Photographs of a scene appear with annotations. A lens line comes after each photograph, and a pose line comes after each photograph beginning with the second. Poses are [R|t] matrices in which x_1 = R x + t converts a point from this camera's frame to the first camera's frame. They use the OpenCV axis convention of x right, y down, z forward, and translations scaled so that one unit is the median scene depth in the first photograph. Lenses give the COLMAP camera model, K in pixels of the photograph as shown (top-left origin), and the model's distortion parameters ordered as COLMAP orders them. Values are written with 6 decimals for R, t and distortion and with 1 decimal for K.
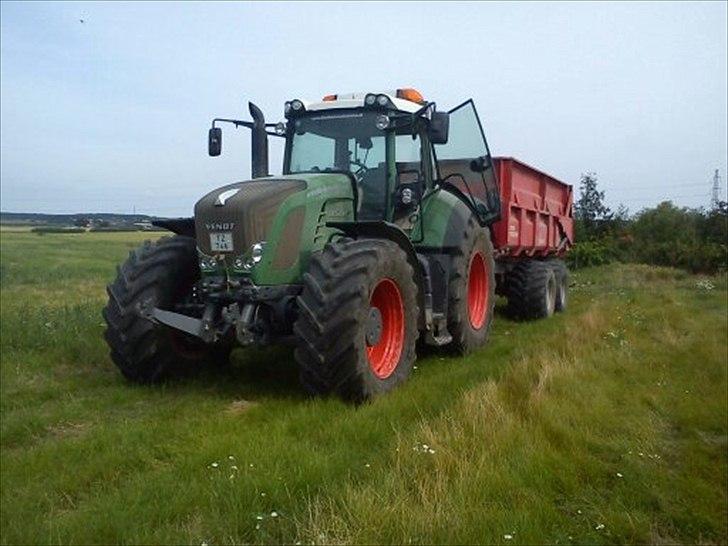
lens RADIAL K [[691.7, 0, 353.1], [0, 691.7, 271.0], [0, 0, 1]] dist [0.019794, 0.005309]
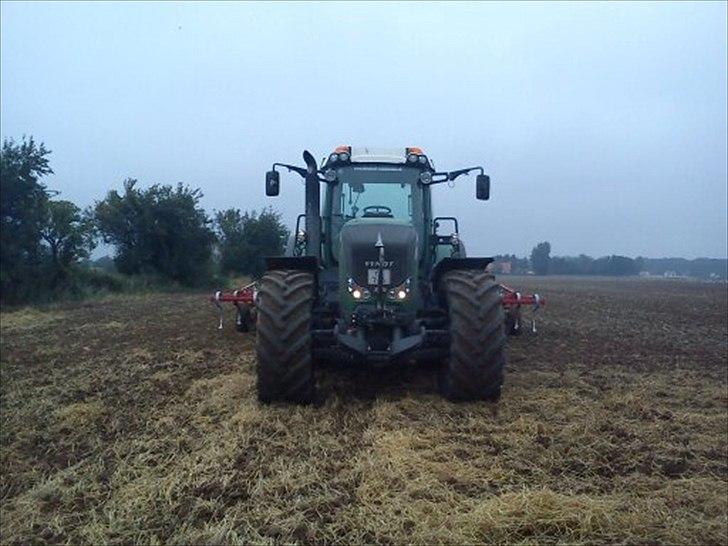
lens RADIAL K [[691.7, 0, 353.1], [0, 691.7, 271.0], [0, 0, 1]] dist [0.019794, 0.005309]
pose [[0.912796, 0.006157, 0.408369, -0.540527], [0.005726, 0.999595, -0.027872, -0.013739], [-0.408376, 0.027780, 0.912391, -0.065671]]
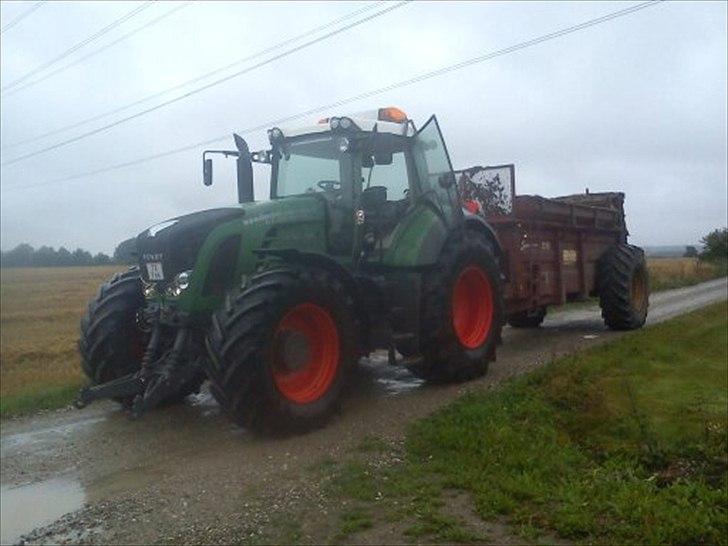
lens RADIAL K [[691.7, 0, 353.1], [0, 691.7, 271.0], [0, 0, 1]] dist [0.019794, 0.005309]
pose [[0.969796, -0.024644, -0.242671, 0.277731], [0.022769, 0.999685, -0.010530, -0.017690], [0.242854, 0.004687, 0.970051, 0.017873]]
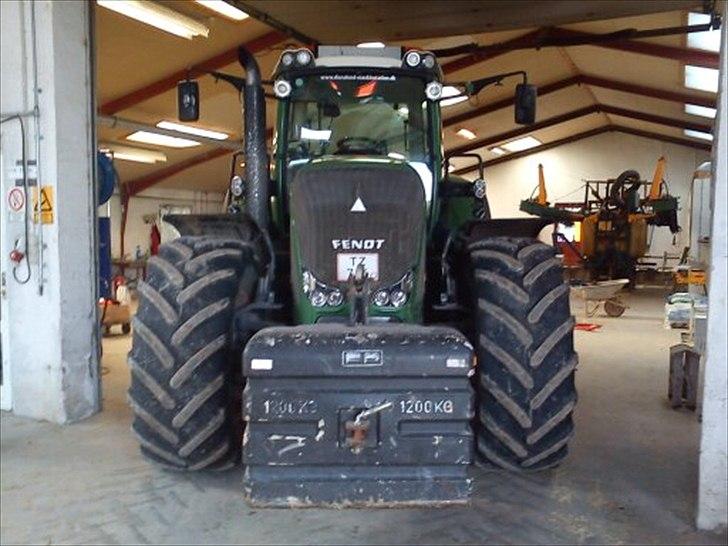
lens RADIAL K [[691.7, 0, 353.1], [0, 691.7, 271.0], [0, 0, 1]] dist [0.019794, 0.005309]
pose [[0.905795, -0.046348, 0.421173, -0.353574], [0.018769, 0.997413, 0.069395, -0.062869], [-0.423299, -0.054952, 0.904322, 0.296758]]
